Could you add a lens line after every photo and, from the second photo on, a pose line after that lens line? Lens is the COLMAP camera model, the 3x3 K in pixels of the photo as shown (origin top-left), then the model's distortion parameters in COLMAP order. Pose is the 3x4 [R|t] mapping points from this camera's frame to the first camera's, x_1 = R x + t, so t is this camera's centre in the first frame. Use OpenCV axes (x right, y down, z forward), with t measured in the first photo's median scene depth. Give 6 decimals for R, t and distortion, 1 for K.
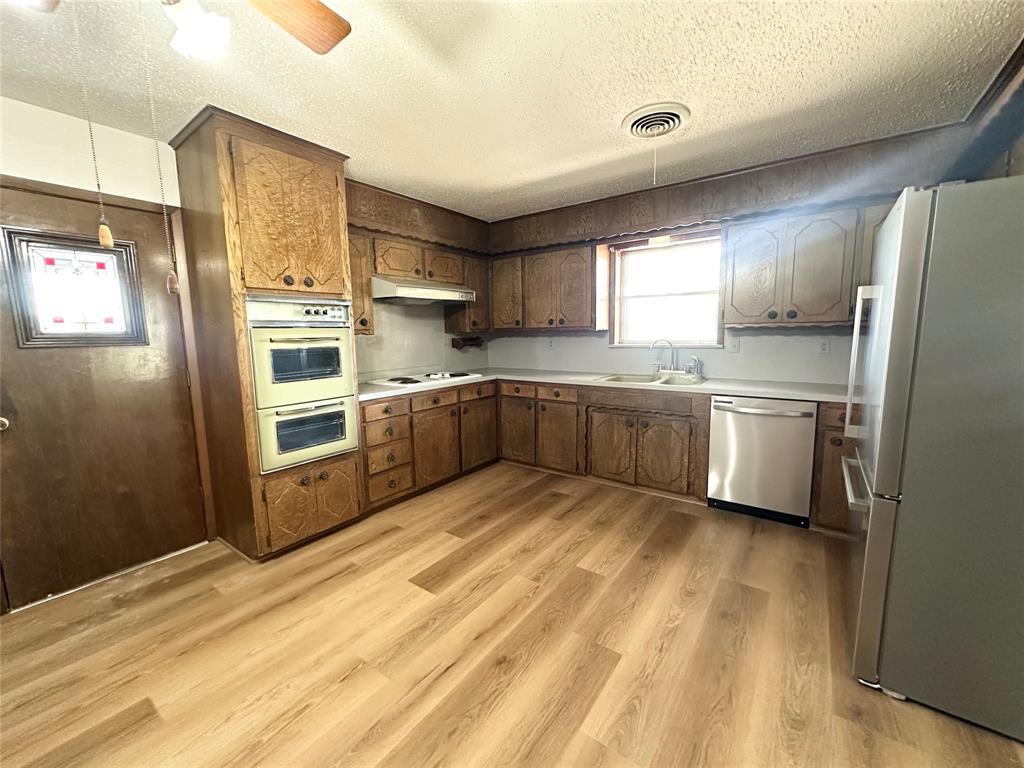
lens RADIAL K [[406.5, 0, 515.3], [0, 406.5, 383.4], [0, 0, 1]] dist [0.000090, 0.000394]
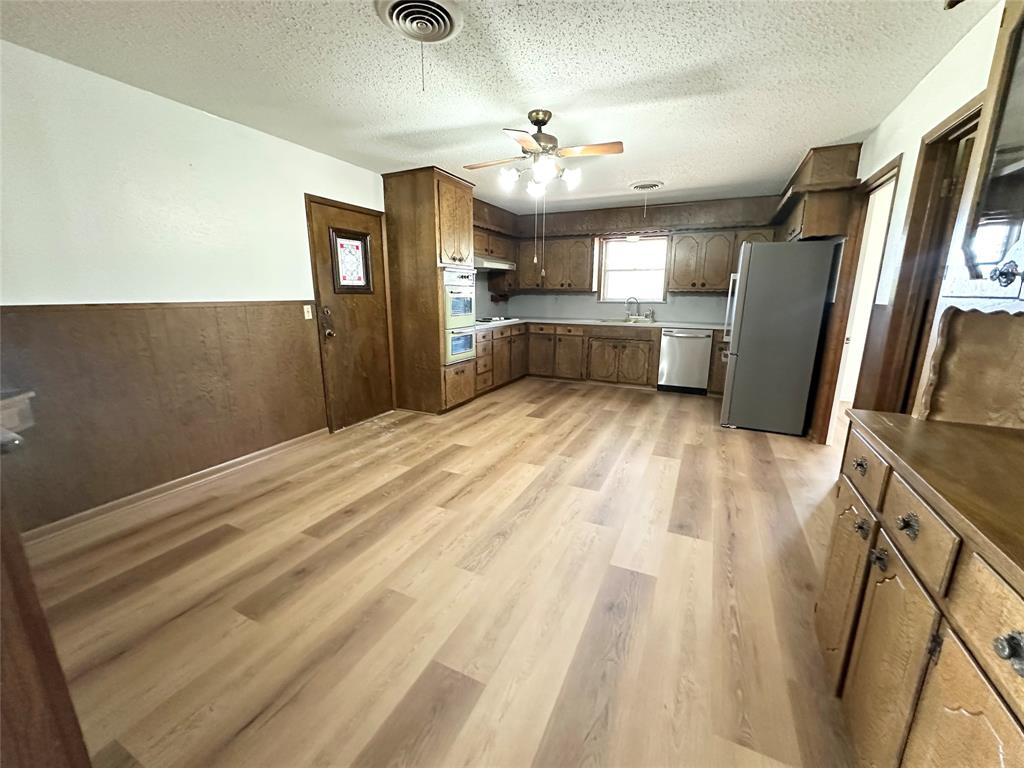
lens RADIAL K [[406.5, 0, 514.4], [0, 406.5, 384.0], [0, 0, 1]] dist [0.000090, 0.000394]
pose [[0.983442, -0.020258, 0.180086, -0.509661], [0.003693, 0.995766, 0.091846, 0.109557], [-0.181184, -0.089660, 0.979353, -0.703260]]
